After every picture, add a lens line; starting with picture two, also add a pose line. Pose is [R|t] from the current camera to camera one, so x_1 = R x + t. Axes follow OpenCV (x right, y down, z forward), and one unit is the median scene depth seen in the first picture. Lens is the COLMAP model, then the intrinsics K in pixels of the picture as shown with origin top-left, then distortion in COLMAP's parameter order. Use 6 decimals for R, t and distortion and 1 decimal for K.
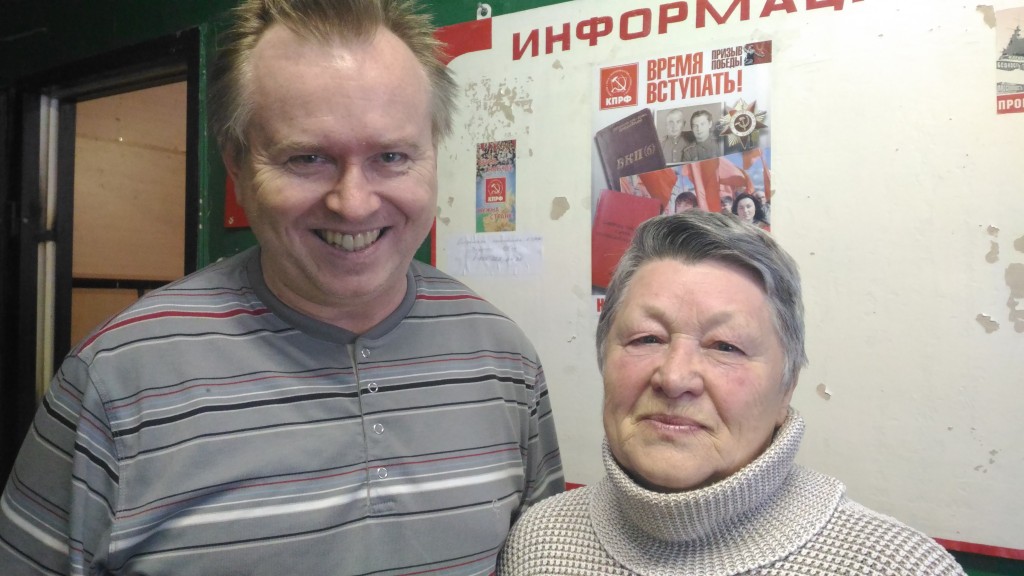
lens RADIAL K [[816.1, 0, 510.8], [0, 816.1, 296.5], [0, 0, 1]] dist [0.003744, -0.039463]
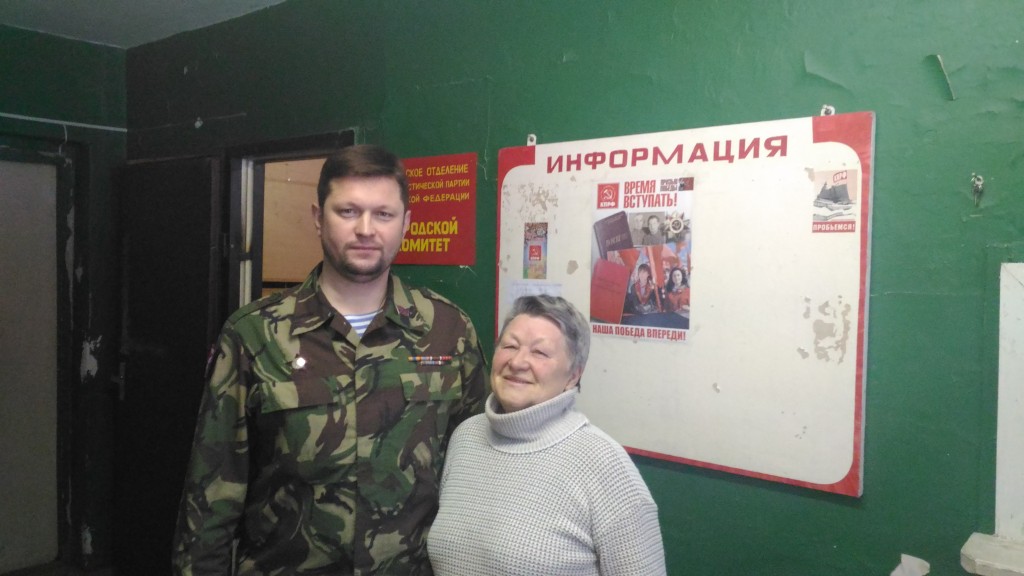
lens RADIAL K [[816.1, 0, 515.9], [0, 816.1, 284.1], [0, 0, 1]] dist [0.003744, -0.039463]
pose [[0.992077, 0.025739, -0.122967, 0.156009], [-0.022804, 0.999422, 0.025213, -0.118608], [0.123545, -0.022209, 0.992090, -0.657130]]
